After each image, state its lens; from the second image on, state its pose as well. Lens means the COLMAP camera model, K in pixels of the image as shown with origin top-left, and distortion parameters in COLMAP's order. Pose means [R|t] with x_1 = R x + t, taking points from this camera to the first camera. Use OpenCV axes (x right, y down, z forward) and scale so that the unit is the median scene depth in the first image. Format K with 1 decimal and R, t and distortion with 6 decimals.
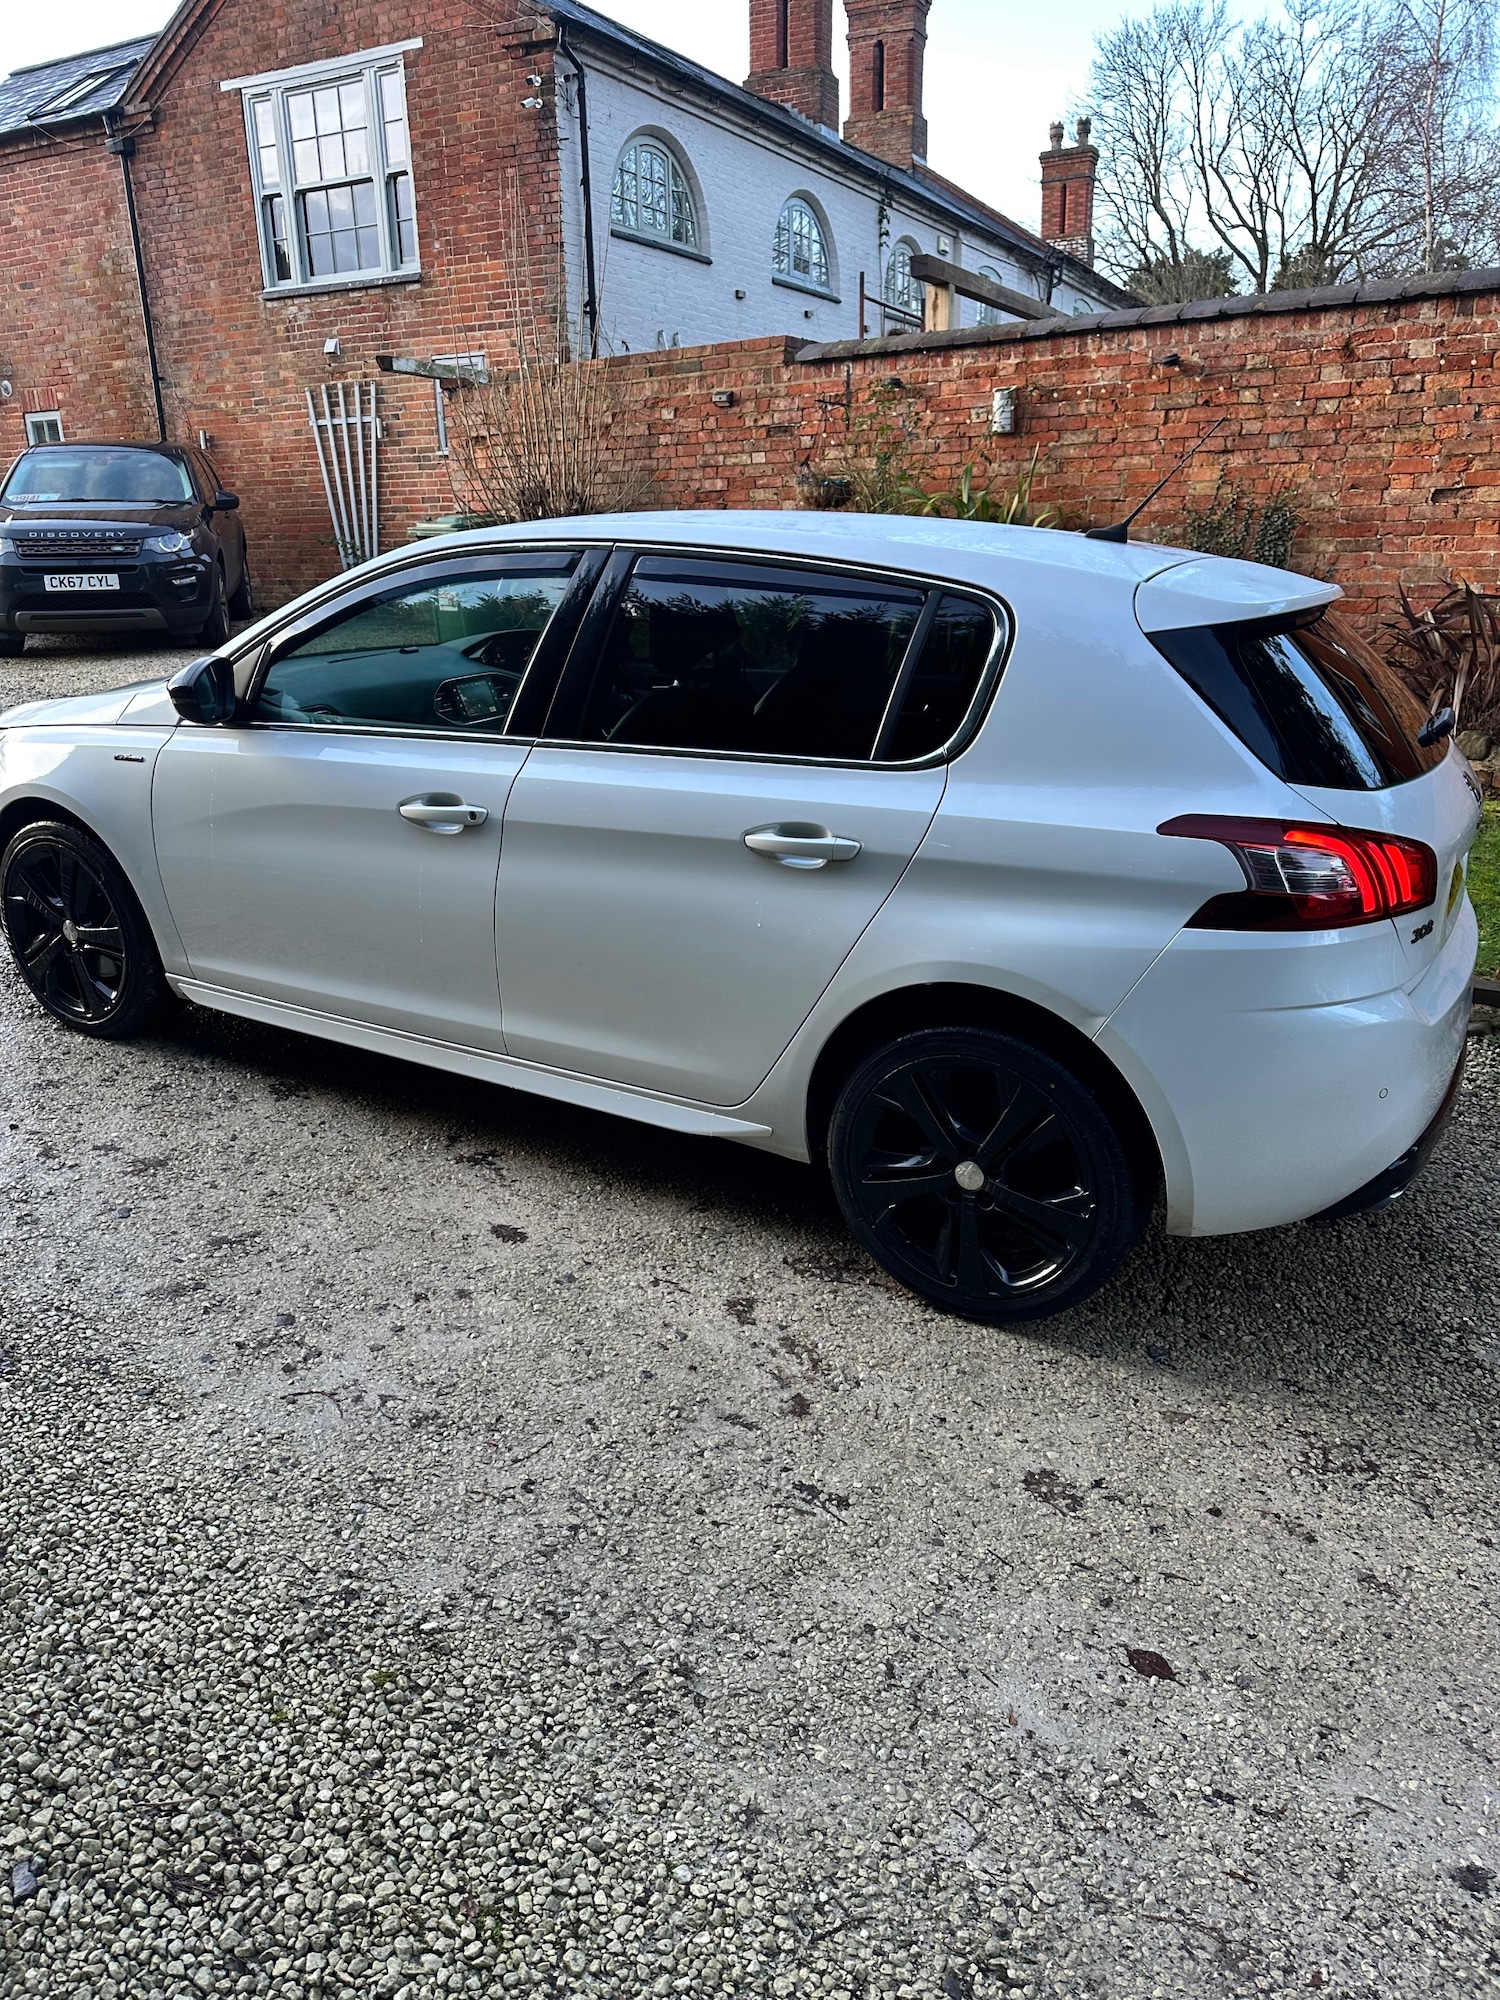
lens RADIAL K [[1445.7, 0, 736.7], [0, 1445.7, 971.6], [0, 0, 1]] dist [0.019613, -0.025638]
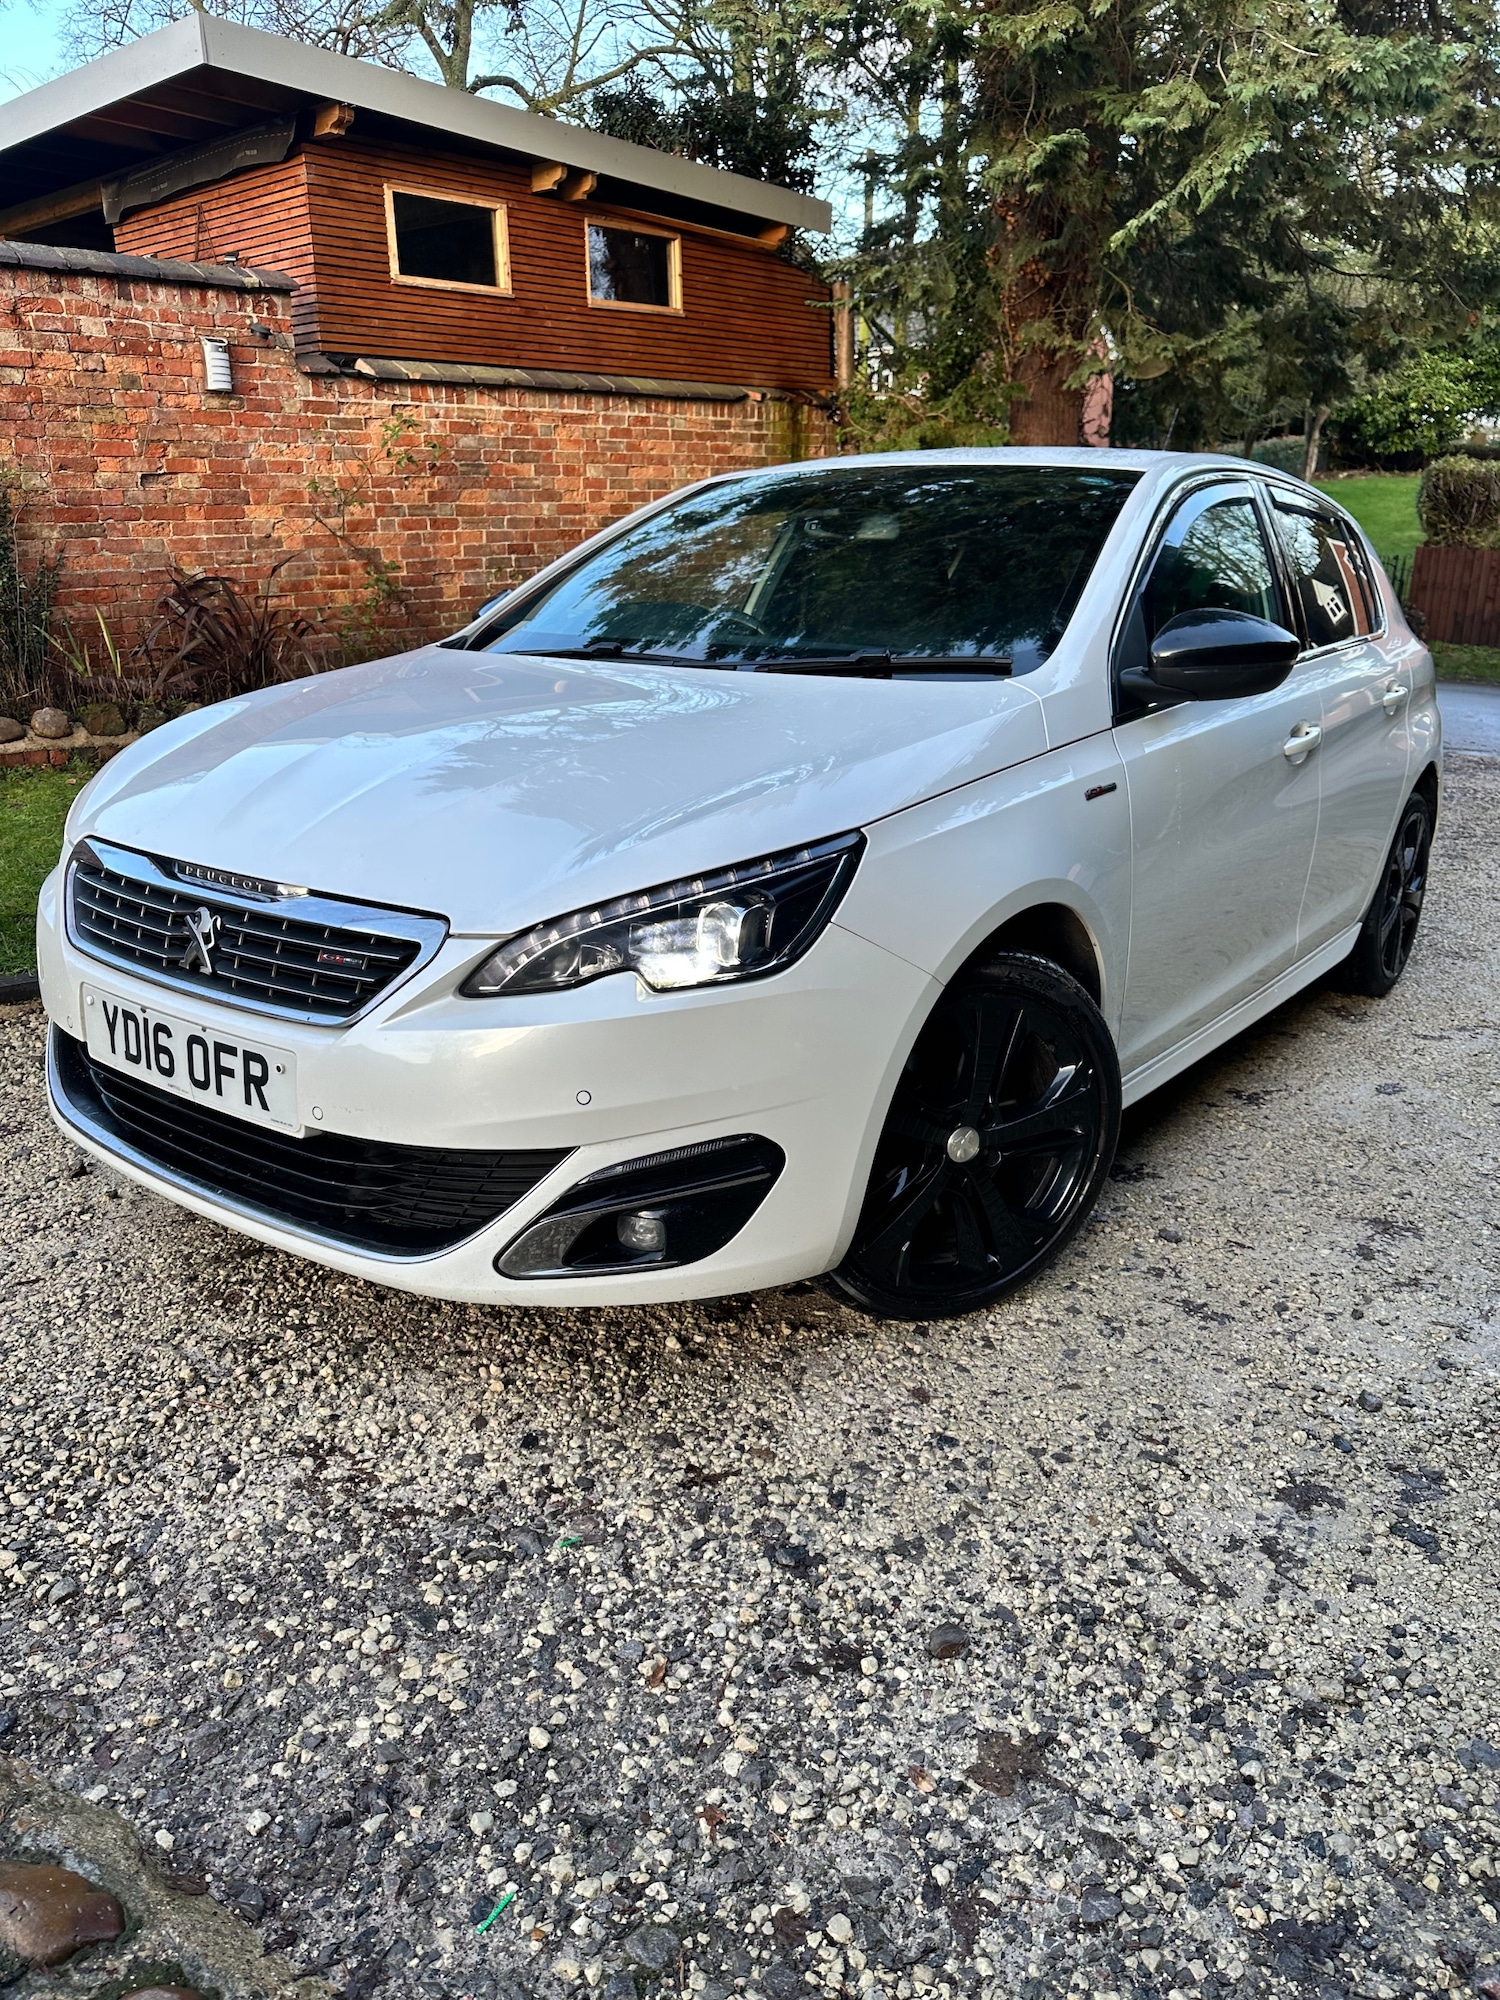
lens RADIAL K [[1445.7, 0, 748.1], [0, 1445.7, 982.3], [0, 0, 1]] dist [0.019613, -0.025638]
pose [[0.116915, -0.289885, 0.949894, -0.509959], [0.297658, 0.922712, 0.244954, -0.129295], [-0.947487, 0.254104, 0.194165, 0.495920]]
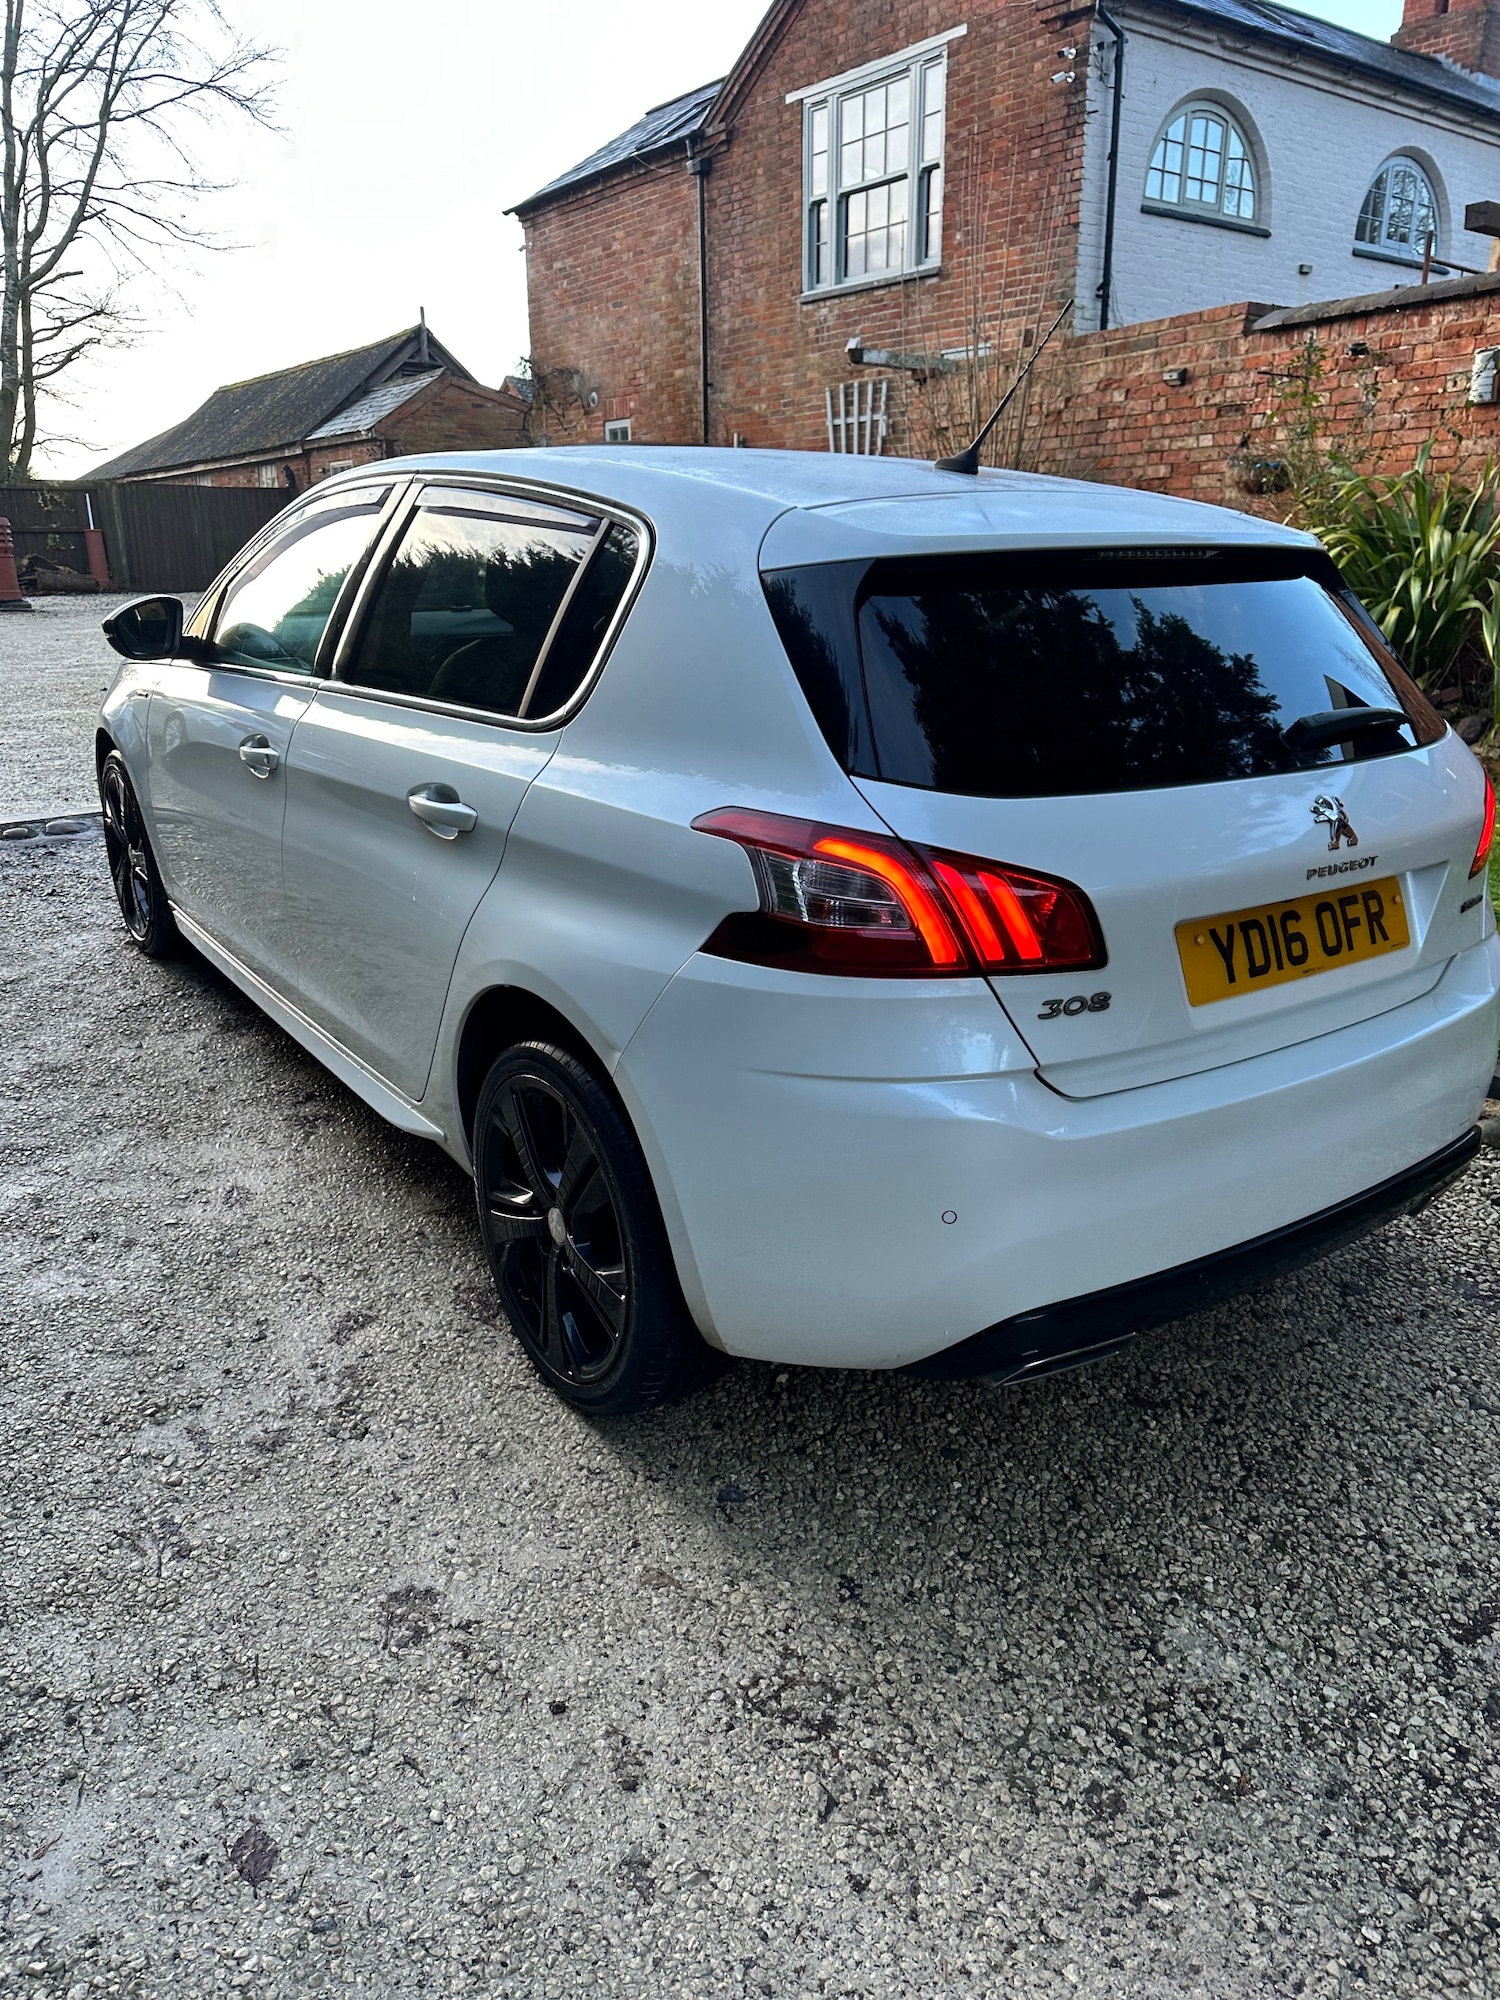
lens RADIAL K [[1445.7, 0, 729.1], [0, 1445.7, 982.3], [0, 0, 1]] dist [0.019613, -0.025638]
pose [[0.902899, 0.135716, -0.407867, 0.205110], [-0.136893, 0.990233, 0.026454, -0.011659], [0.407473, 0.031949, 0.912658, 0.100202]]
